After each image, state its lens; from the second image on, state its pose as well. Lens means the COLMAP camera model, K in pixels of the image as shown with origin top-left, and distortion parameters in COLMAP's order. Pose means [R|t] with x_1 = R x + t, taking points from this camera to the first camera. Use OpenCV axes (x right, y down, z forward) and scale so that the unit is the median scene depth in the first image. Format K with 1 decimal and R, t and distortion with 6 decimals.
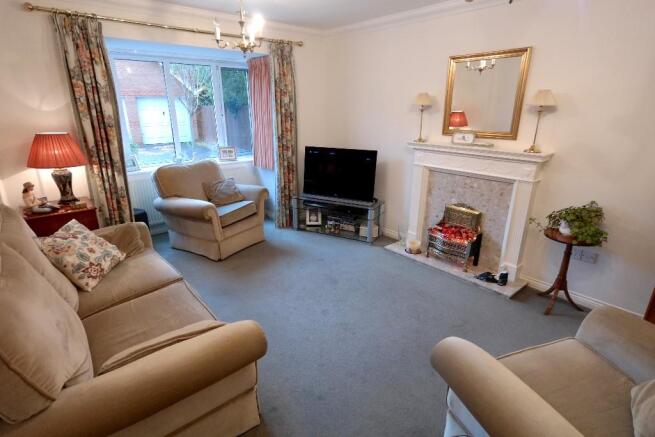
lens RADIAL K [[346.1, 0, 327.3], [0, 346.1, 226.0], [0, 0, 1]] dist [0.003859, 0.002156]
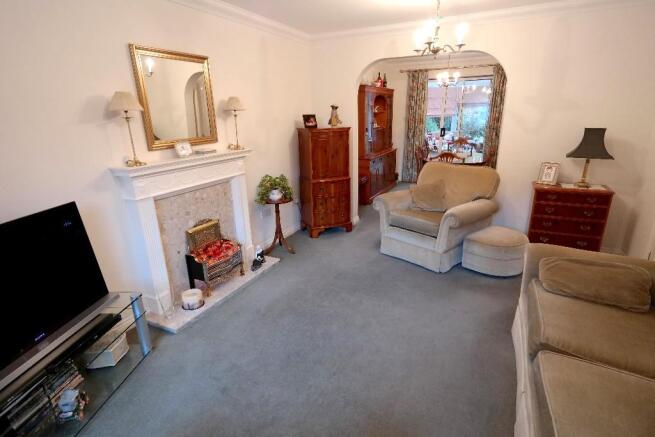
lens RADIAL K [[346.1, 0, 327.3], [0, 346.1, 226.0], [0, 0, 1]] dist [0.003859, 0.002156]
pose [[-0.415256, -0.279226, 0.865792, -0.517863], [0.317797, 0.847239, 0.425666, -0.327913], [-0.852389, 0.451906, -0.263084, 0.965277]]
